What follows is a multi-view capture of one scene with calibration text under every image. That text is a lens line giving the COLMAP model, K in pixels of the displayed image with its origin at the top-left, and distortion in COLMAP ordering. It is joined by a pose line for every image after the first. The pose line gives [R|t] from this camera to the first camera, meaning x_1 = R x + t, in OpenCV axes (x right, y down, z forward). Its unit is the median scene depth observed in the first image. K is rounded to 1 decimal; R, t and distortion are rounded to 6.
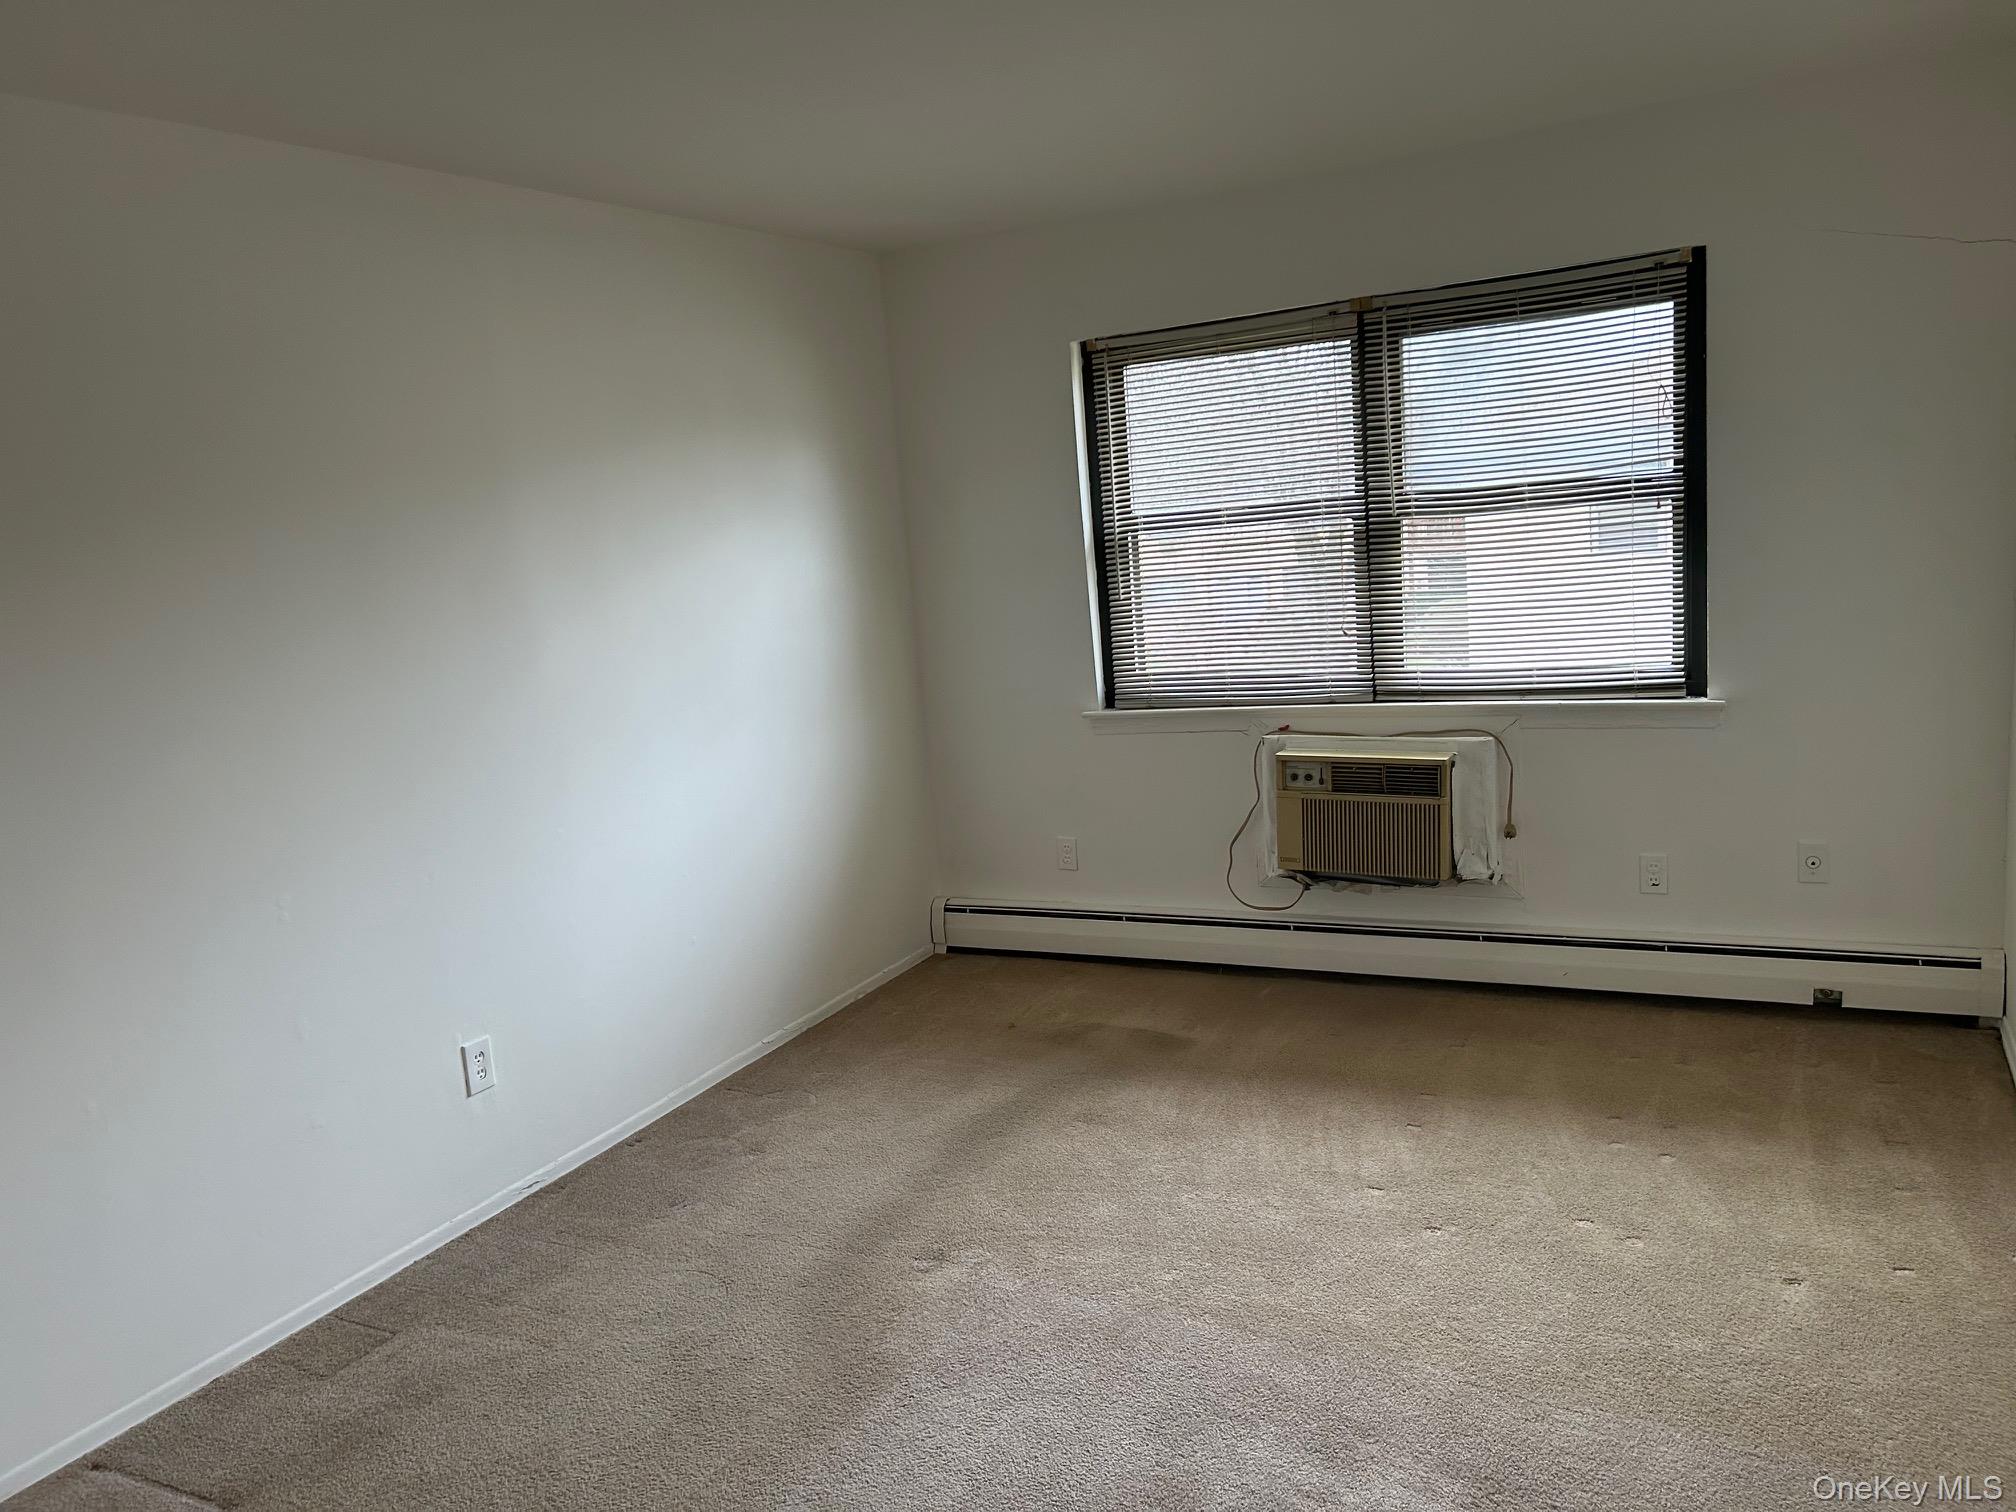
lens RADIAL K [[1491.5, 0, 996.0], [0, 1491.5, 759.9], [0, 0, 1]] dist [0.066771, -0.070224]
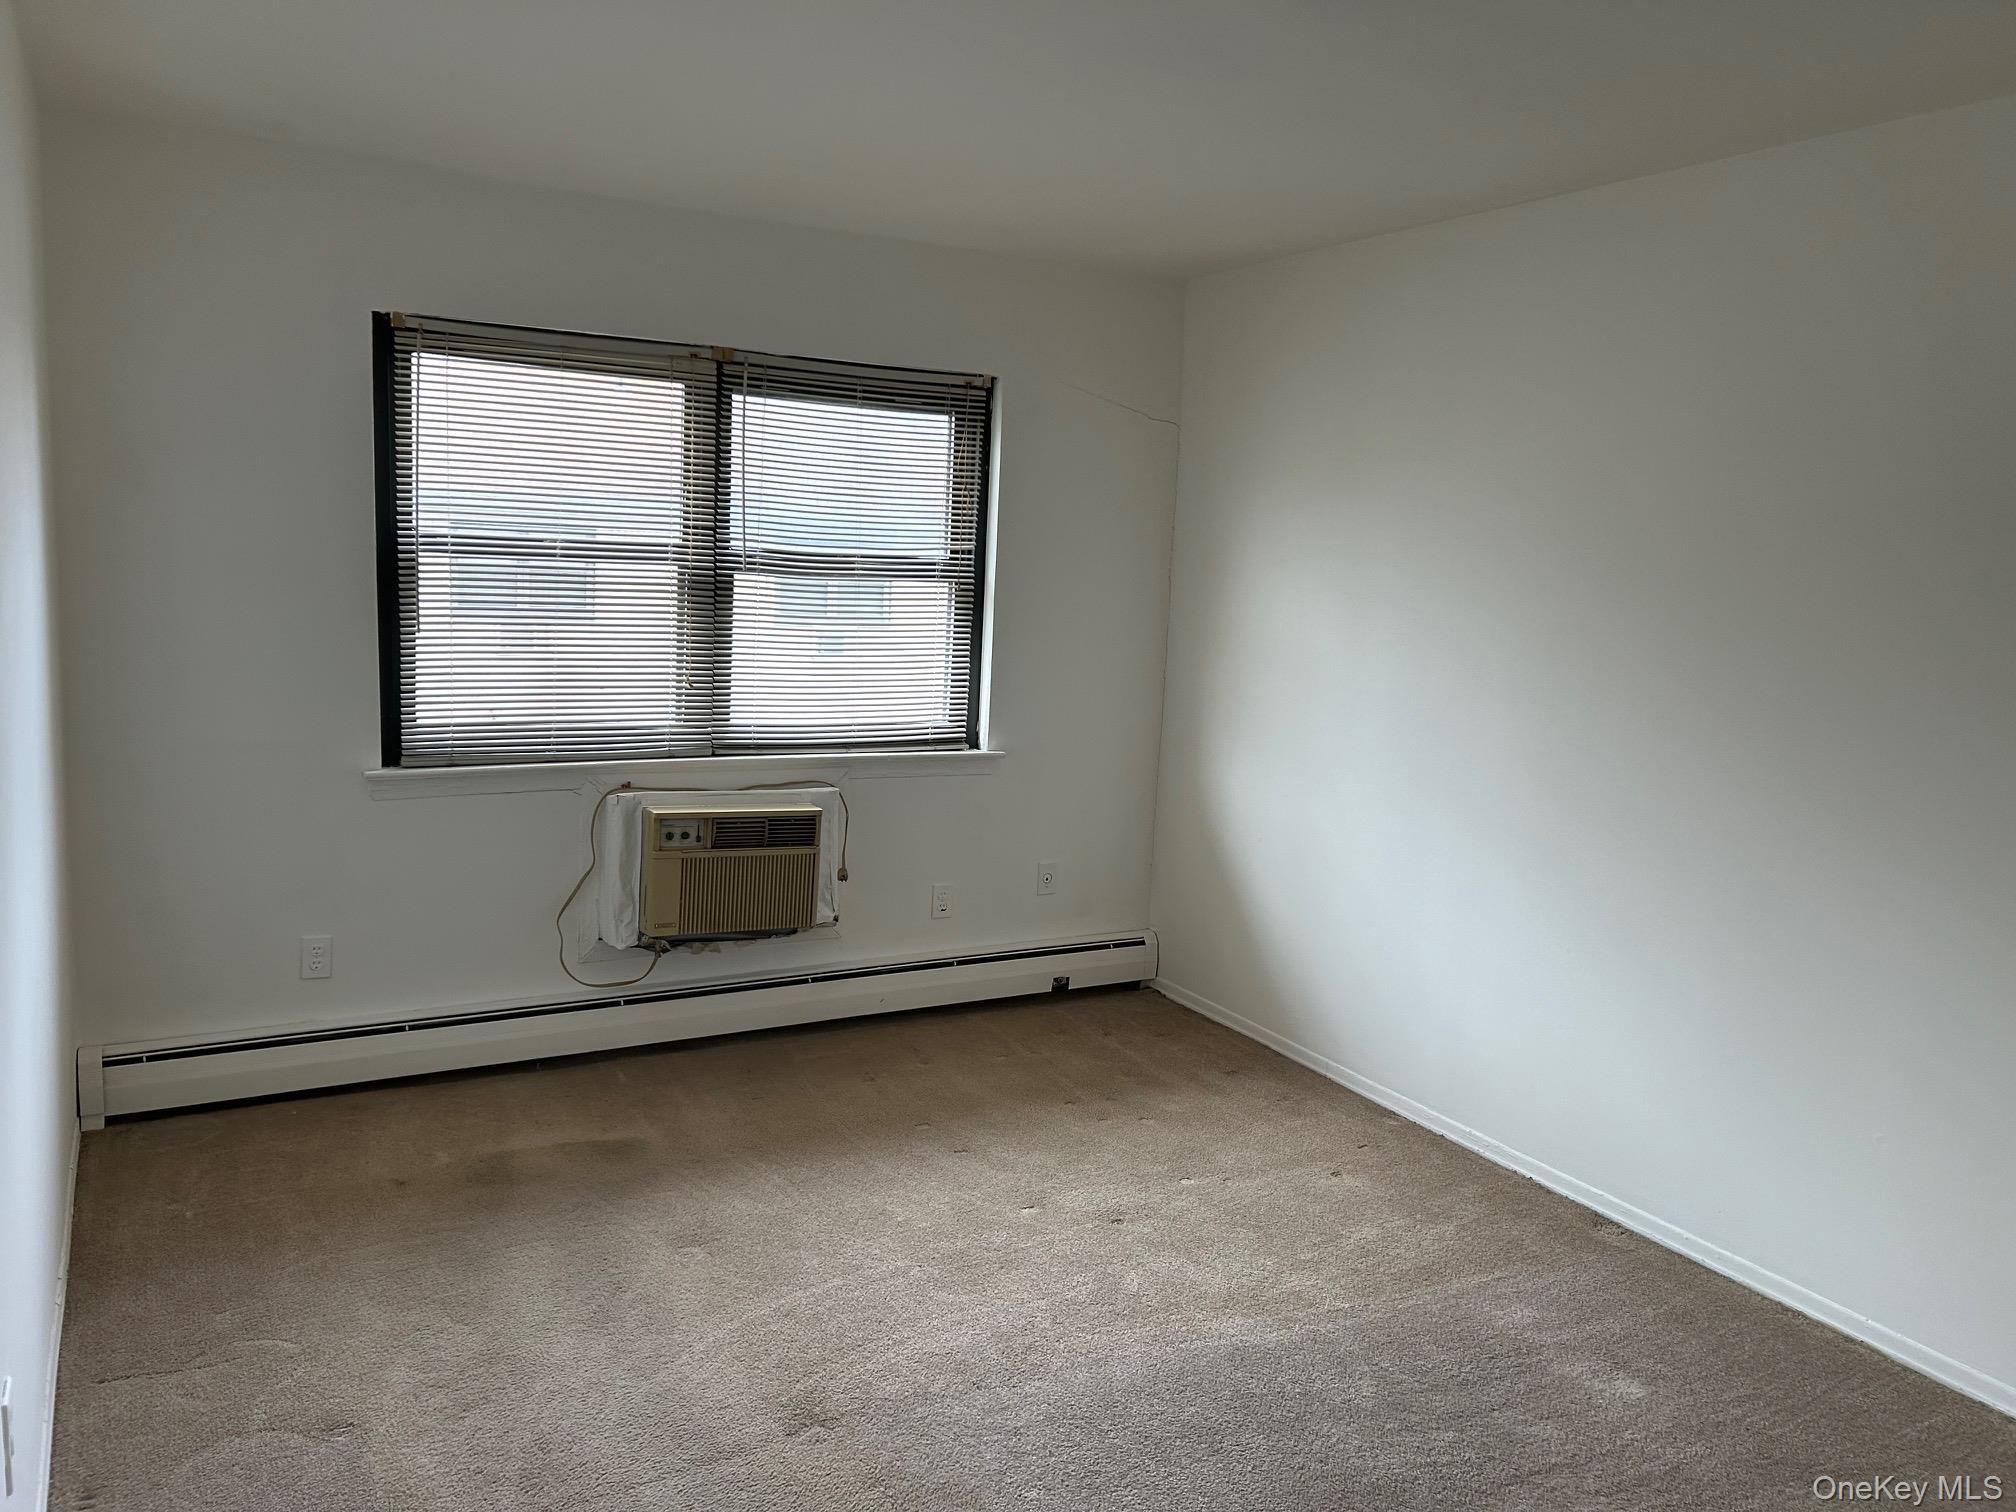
lens RADIAL K [[1491.5, 0, 998.3], [0, 1491.5, 754.6], [0, 0, 1]] dist [0.066771, -0.070224]
pose [[0.532509, -0.006644, 0.846398, -0.487944], [0.045399, 0.998754, -0.020723, -0.010889], [-0.845206, 0.049461, 0.532147, 0.327921]]
